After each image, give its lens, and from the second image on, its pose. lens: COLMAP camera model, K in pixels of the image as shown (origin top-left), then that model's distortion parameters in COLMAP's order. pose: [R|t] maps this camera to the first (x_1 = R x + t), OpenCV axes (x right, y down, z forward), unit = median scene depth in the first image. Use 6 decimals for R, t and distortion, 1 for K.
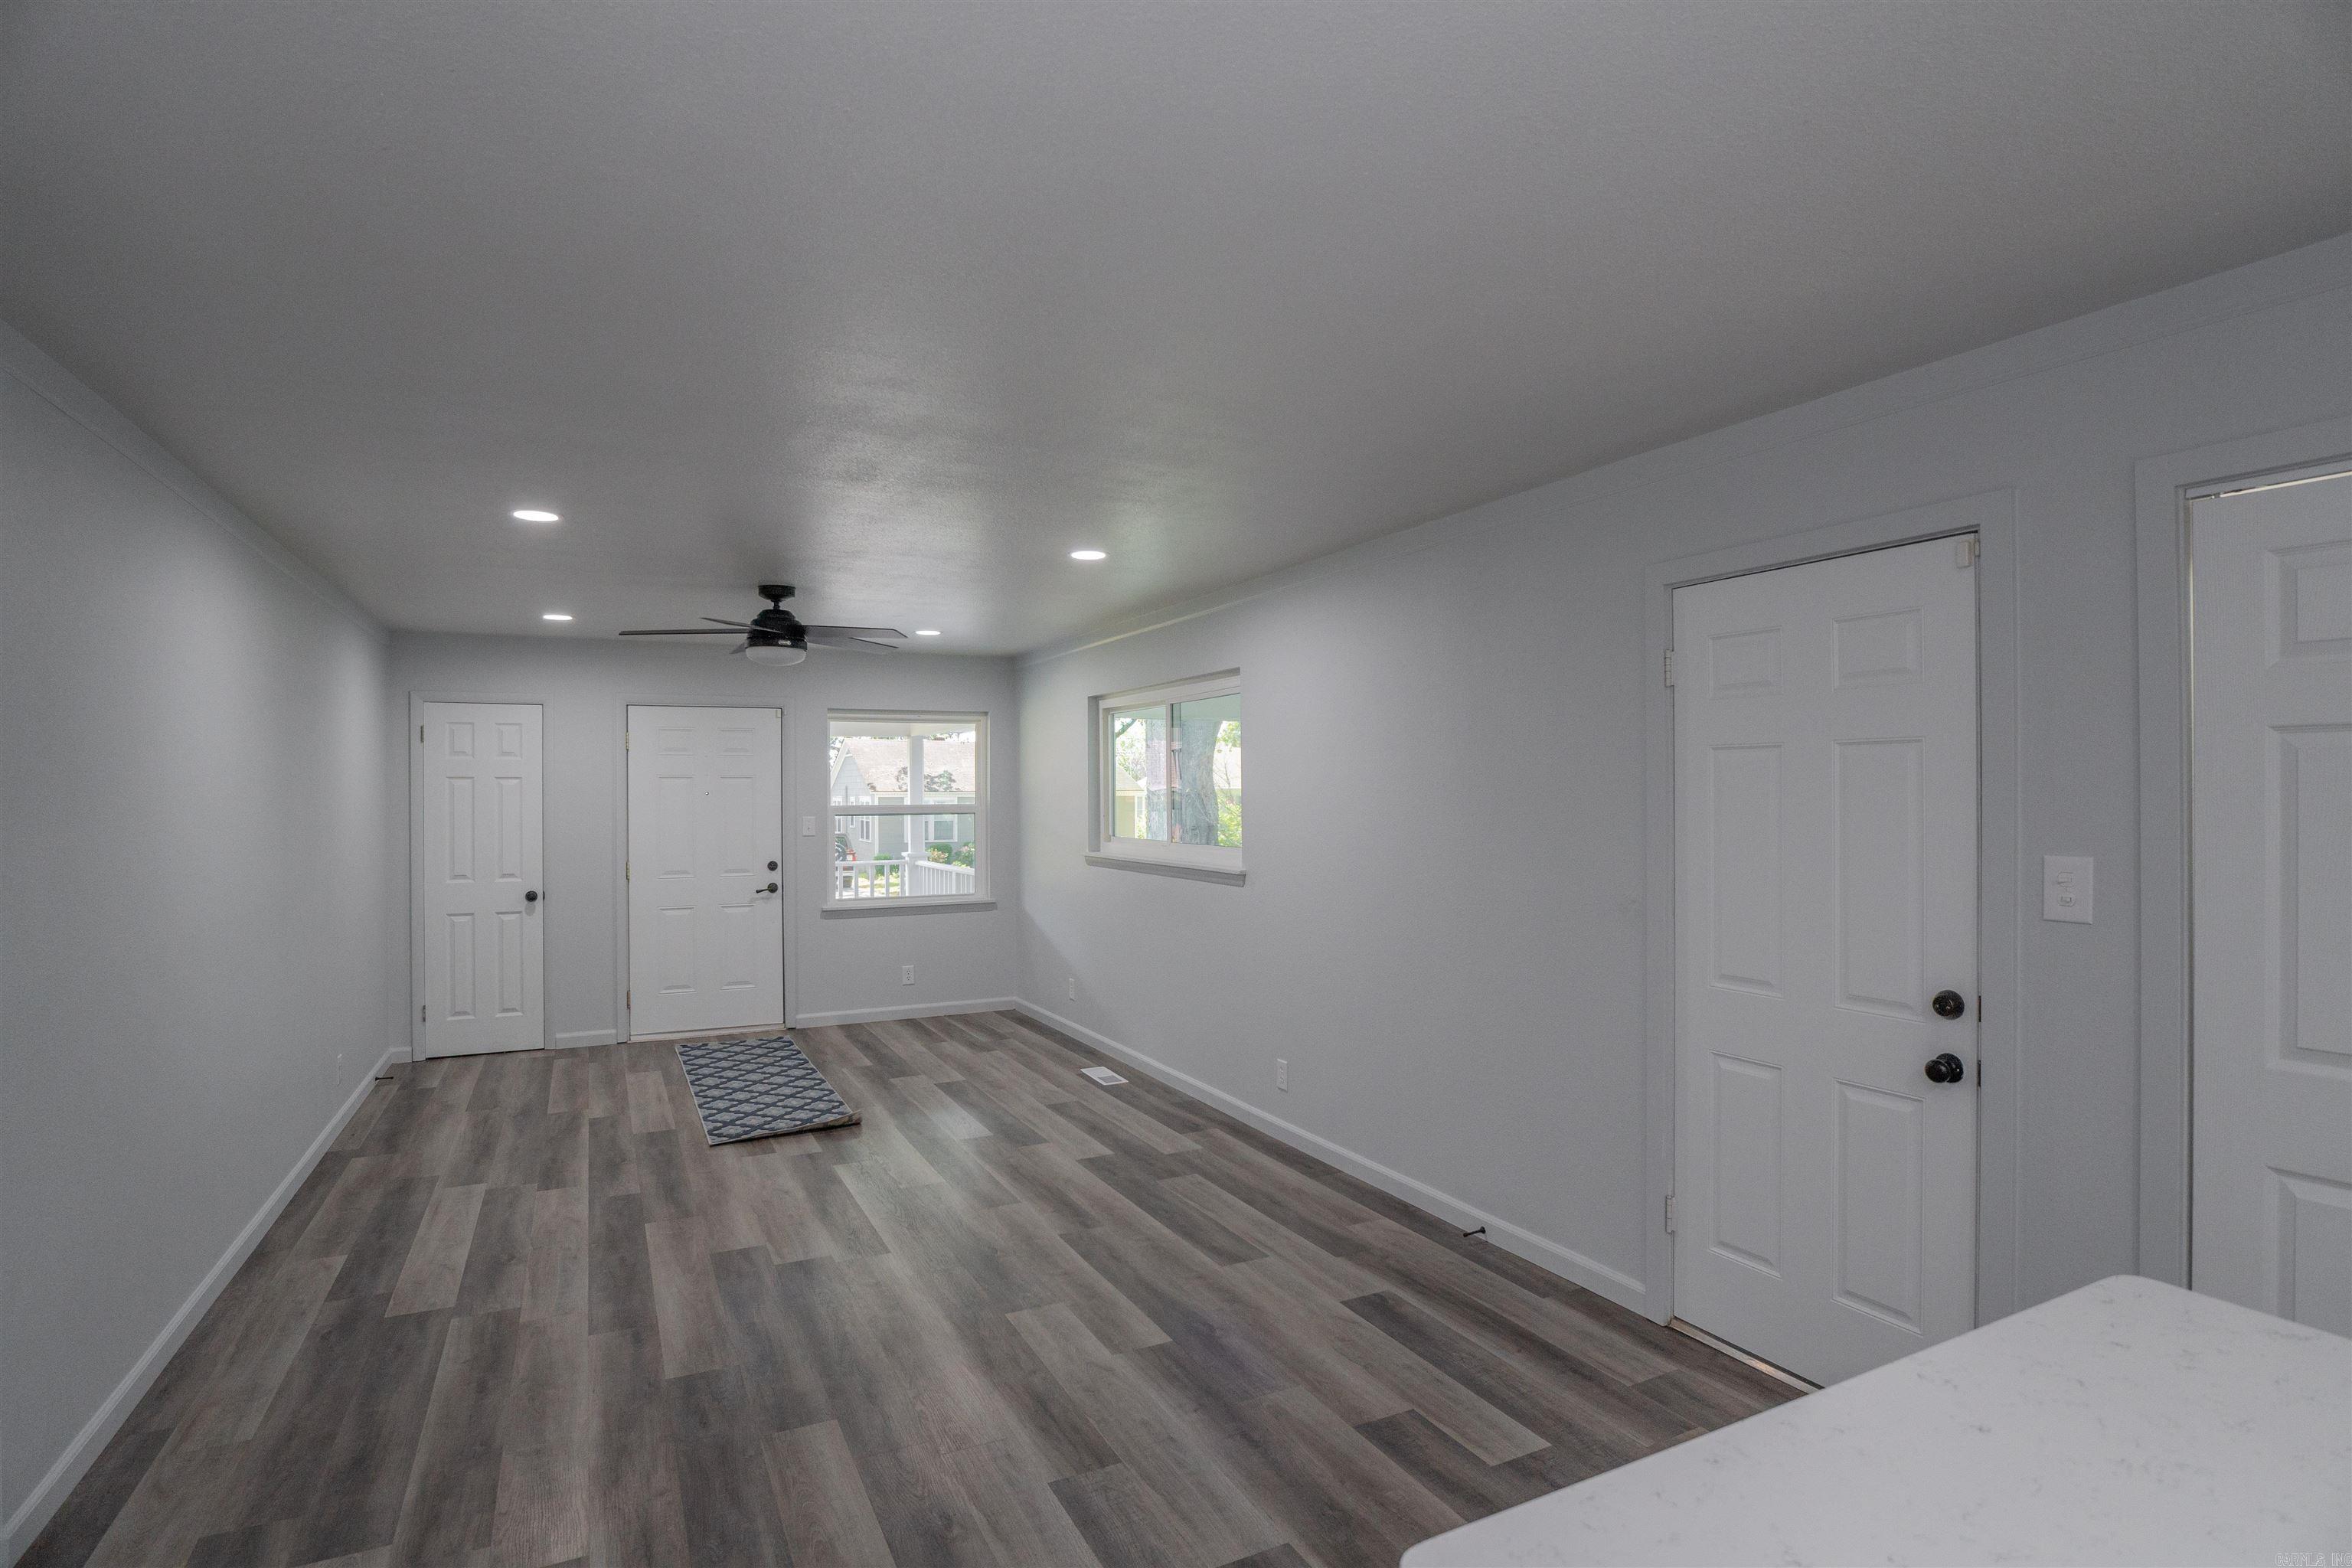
lens RADIAL K [[1180.0, 0, 1165.5], [0, 1180.0, 789.2], [0, 0, 1]] dist [-0.046830, 0.015044]
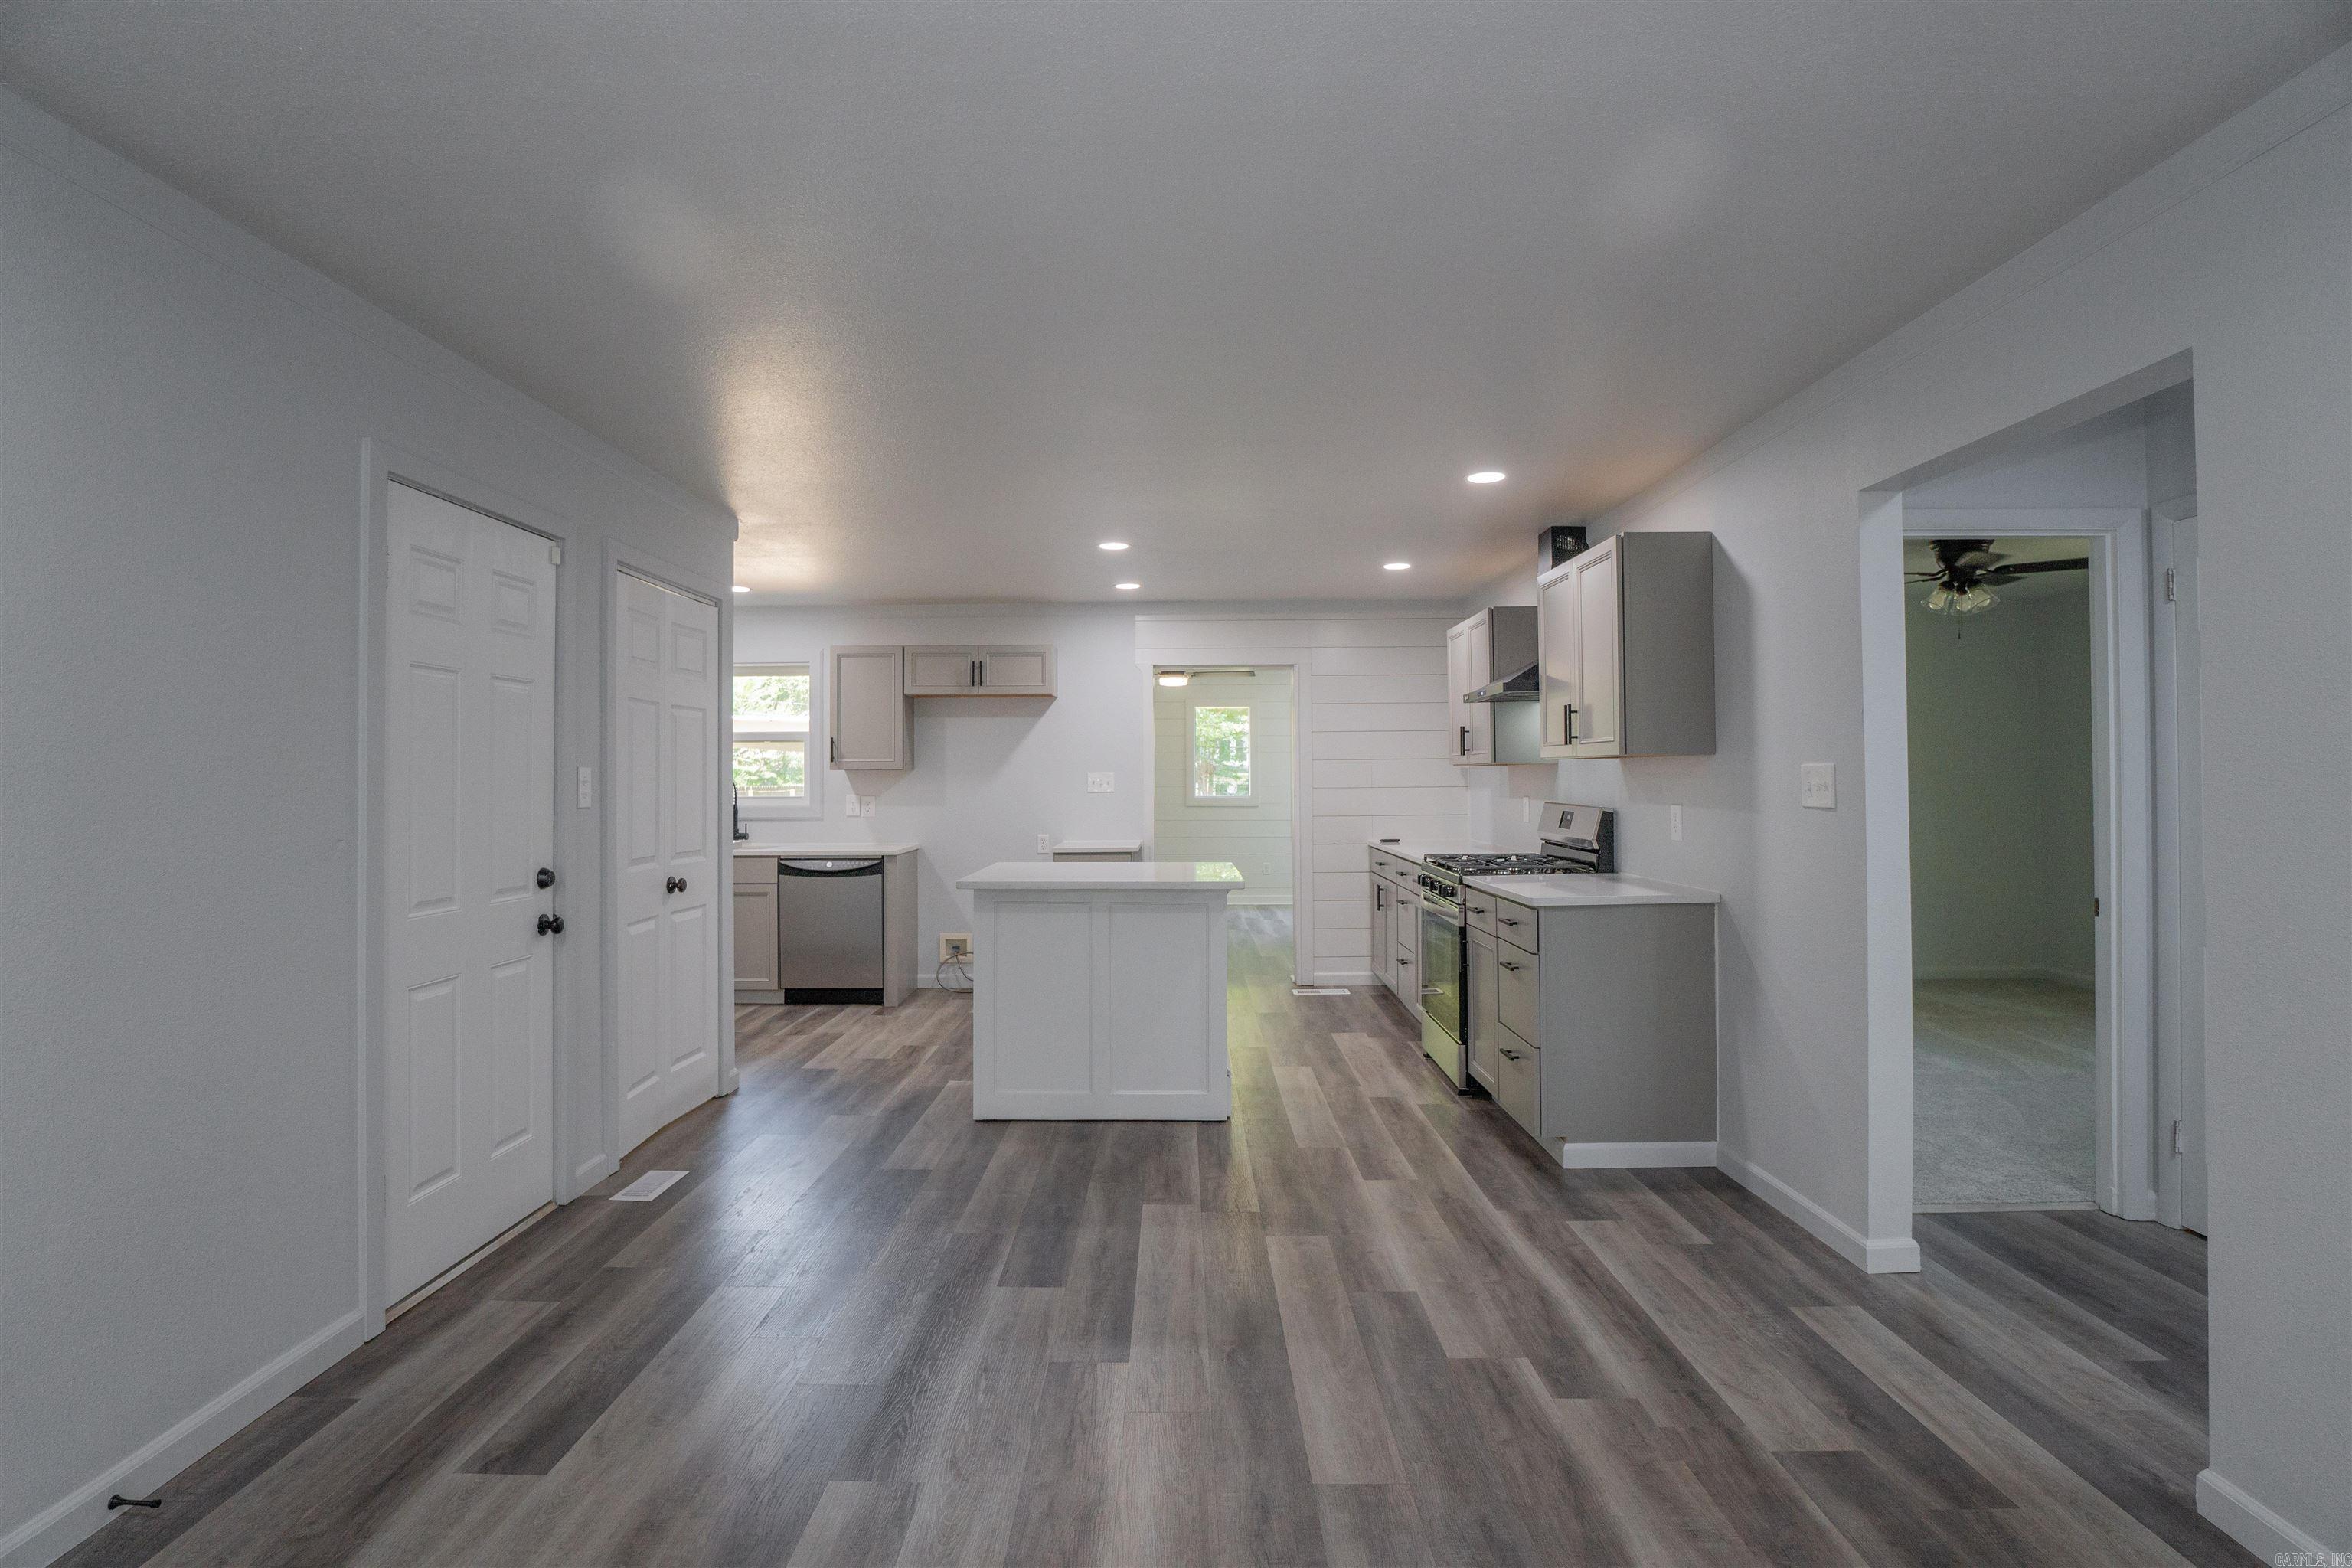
lens RADIAL K [[1196.4, 0, 1166.1], [0, 1196.4, 767.1], [0, 0, 1]] dist [-0.033385, 0.001283]
pose [[-0.892019, 0.014208, 0.451775, -0.337629], [0.008890, 0.999864, -0.013892, 0.044544], [-0.451911, -0.008376, -0.892024, 1.058071]]
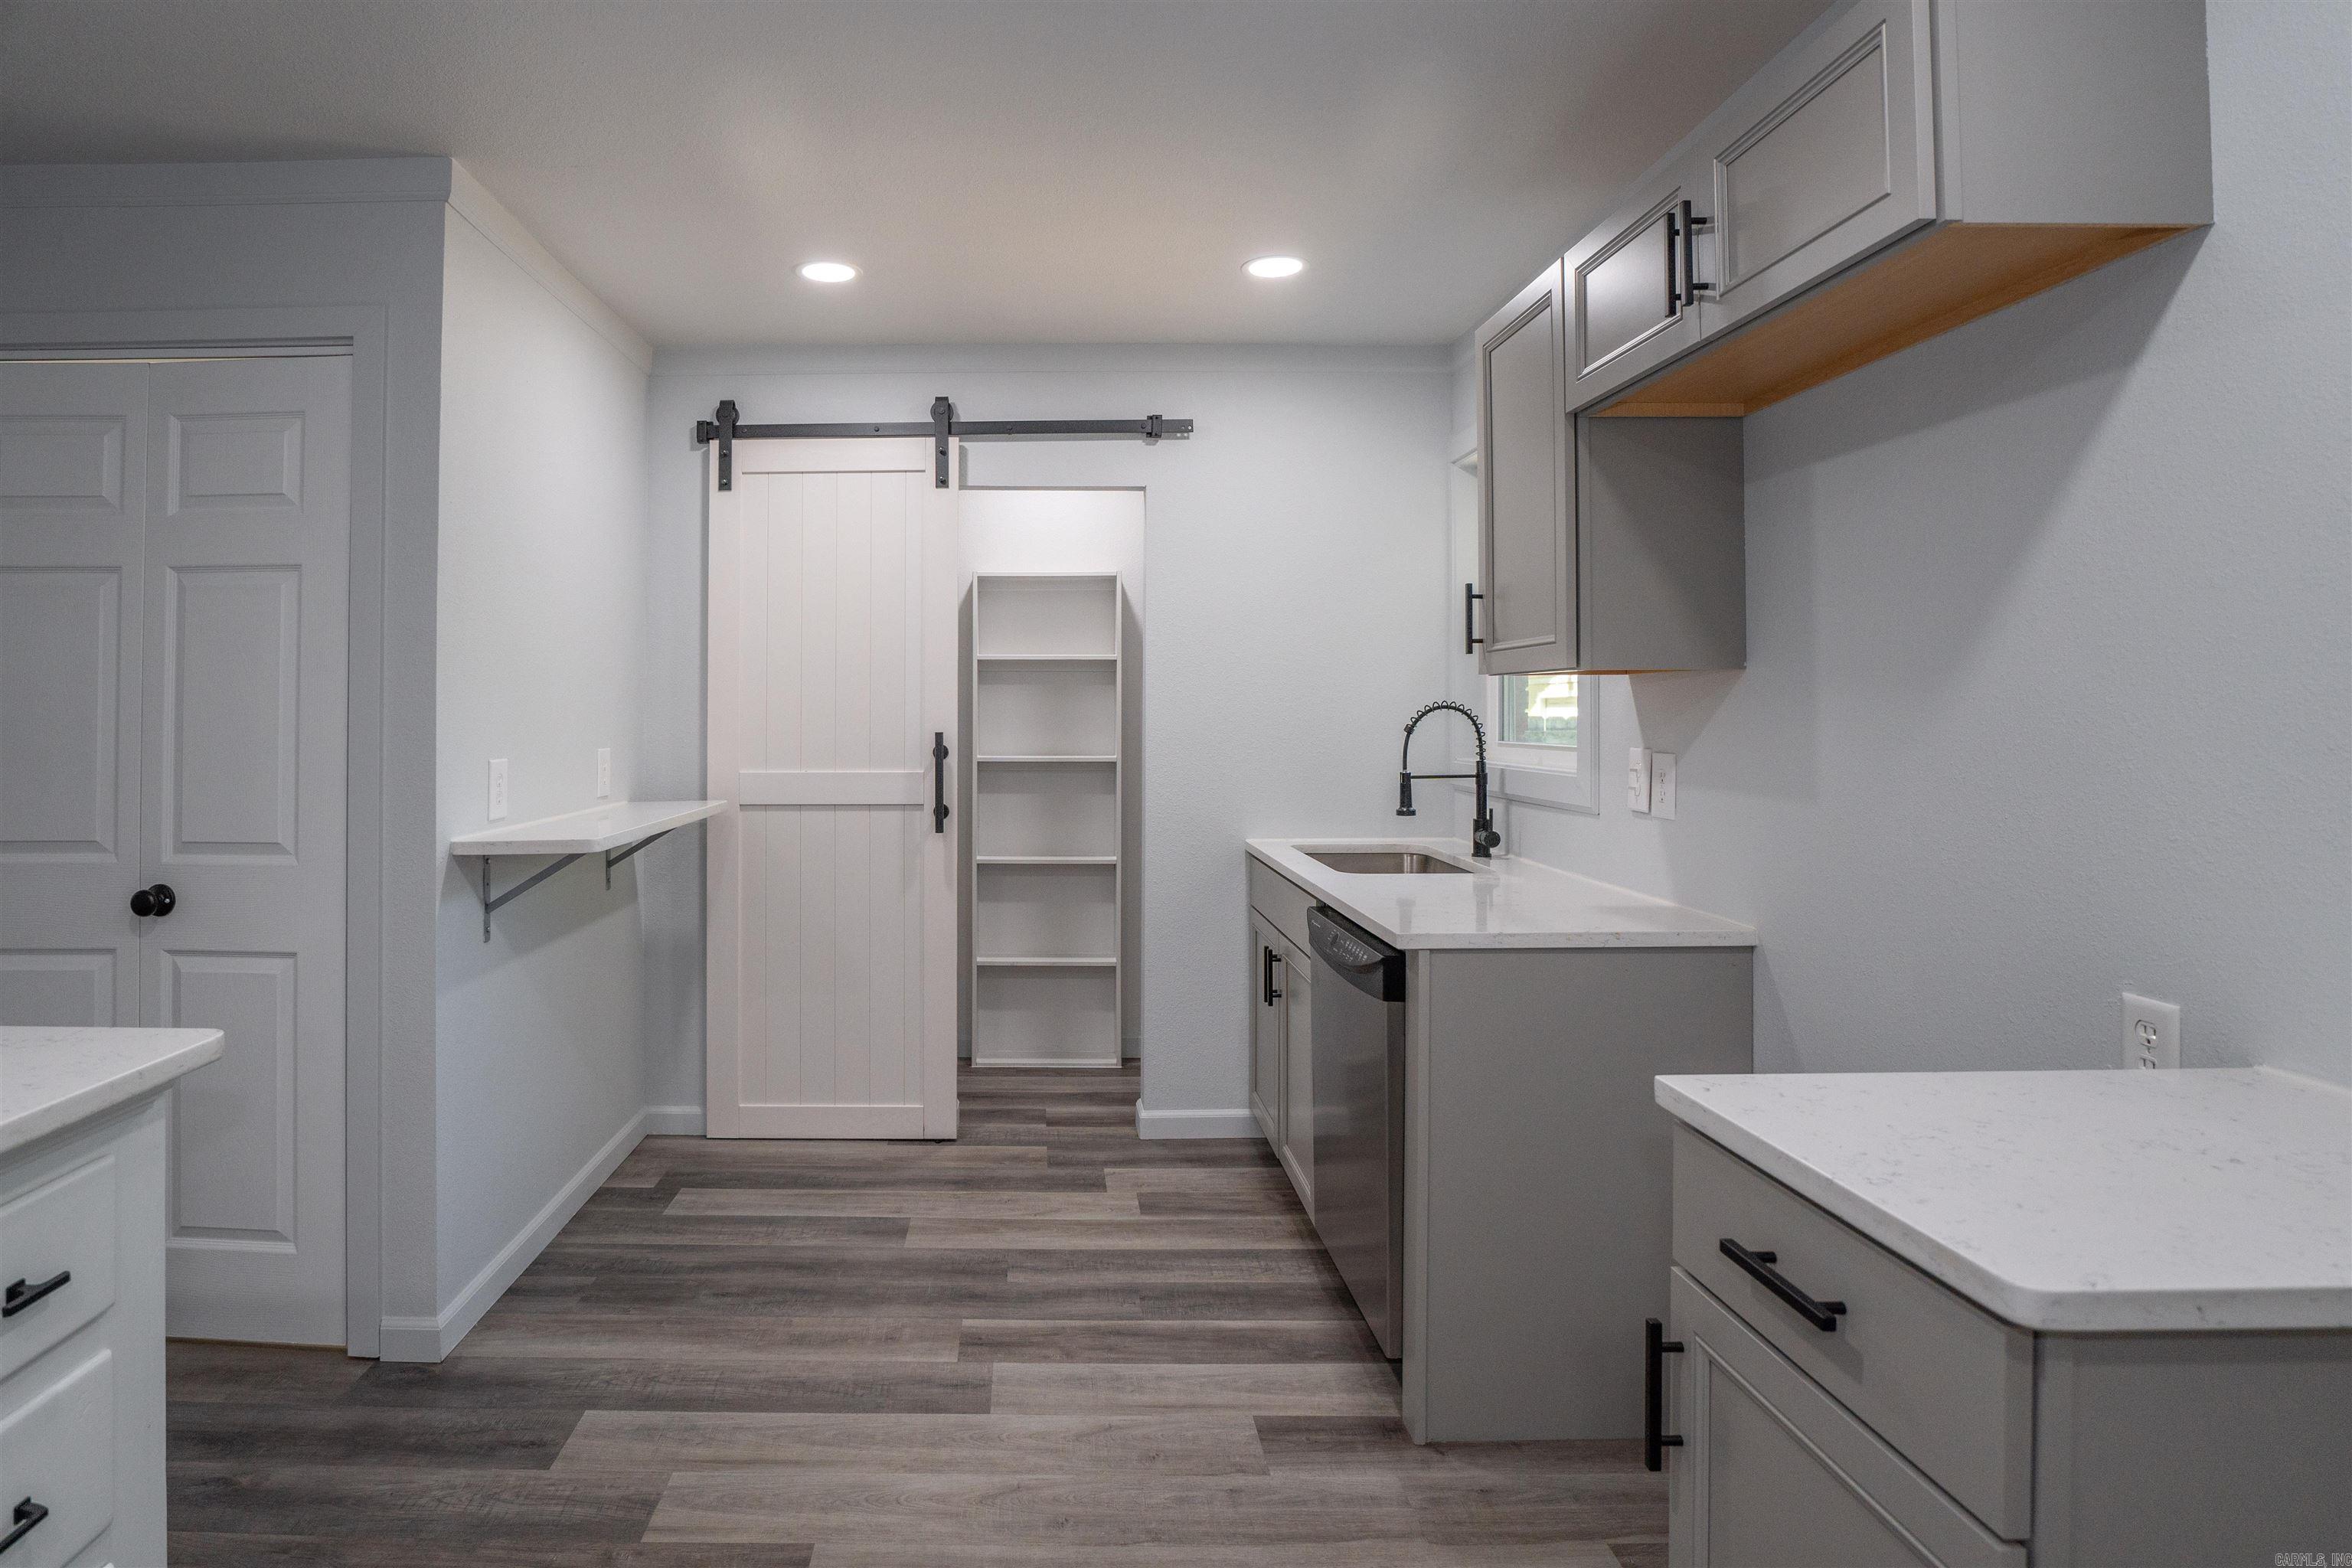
lens RADIAL K [[1237.8, 0, 1026.1], [0, 1237.8, 697.2], [0, 0, 1]] dist [-0.032438, 0.000683]
pose [[0.447233, 0.015257, 0.894287, 0.158792], [0.000476, 0.999850, -0.017296, 0.042335], [-0.894417, 0.008161, 0.447159, -0.221543]]
